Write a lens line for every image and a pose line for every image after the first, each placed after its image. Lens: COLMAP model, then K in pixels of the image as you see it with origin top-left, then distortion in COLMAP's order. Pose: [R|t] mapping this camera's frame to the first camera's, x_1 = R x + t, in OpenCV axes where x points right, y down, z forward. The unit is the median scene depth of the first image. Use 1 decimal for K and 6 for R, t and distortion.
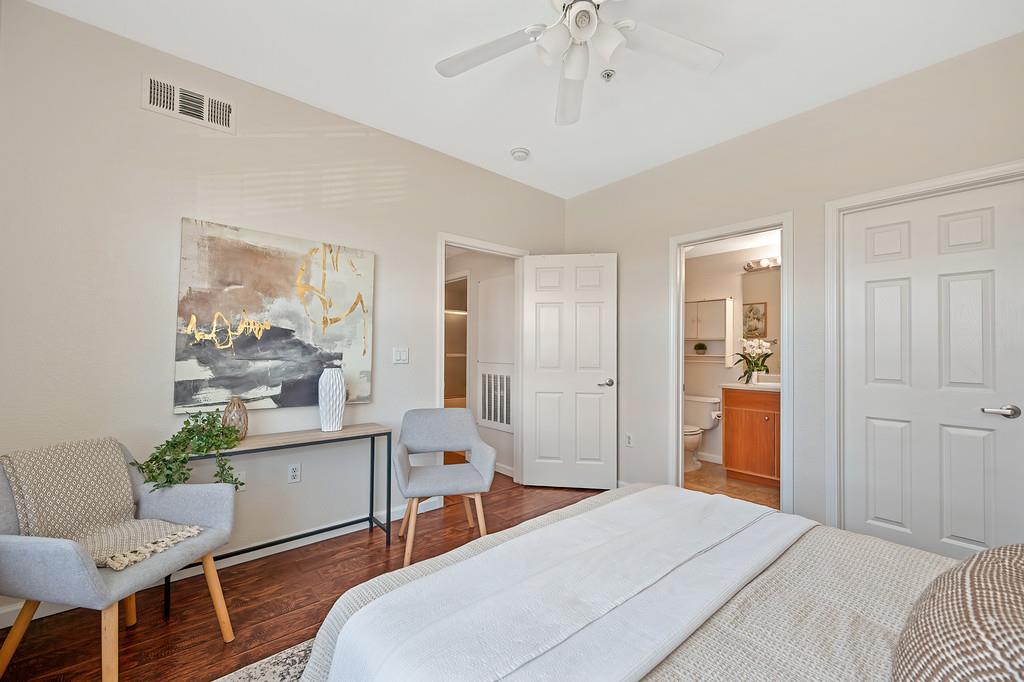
lens RADIAL K [[405.4, 0, 515.3], [0, 405.4, 350.8], [0, 0, 1]] dist [-0.002807, -0.000223]
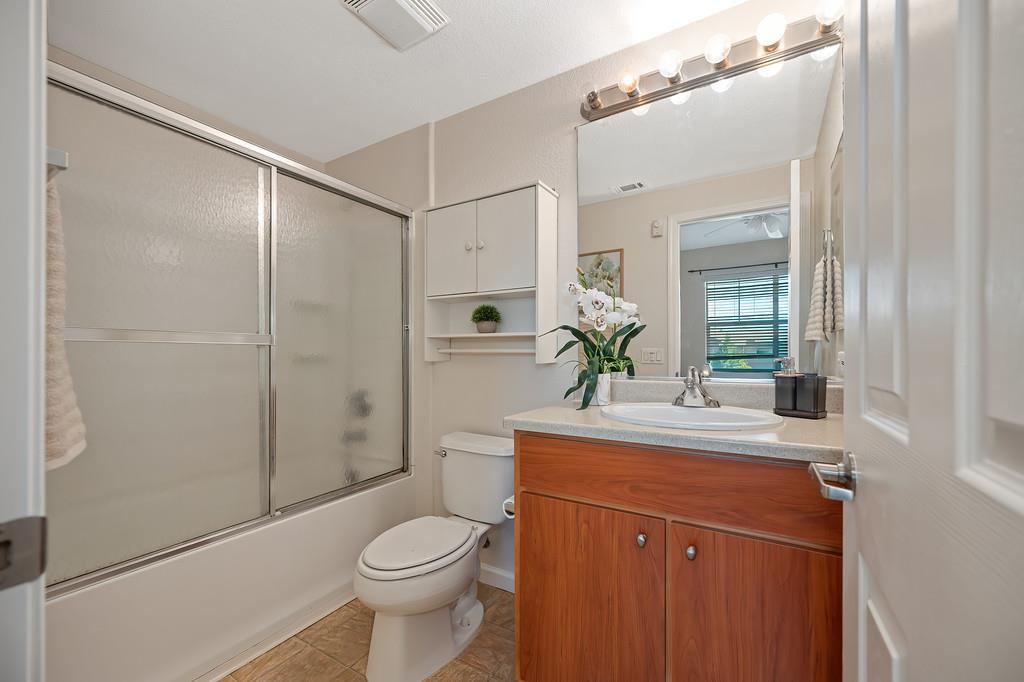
lens RADIAL K [[408.4, 0, 514.3], [0, 408.4, 353.6], [0, 0, 1]] dist [-0.000682, 0.000013]
pose [[0.951148, -0.007483, 0.308643, 0.384589], [0.004991, 0.999948, 0.008862, 0.028191], [-0.308693, -0.006888, 0.951137, 0.648271]]
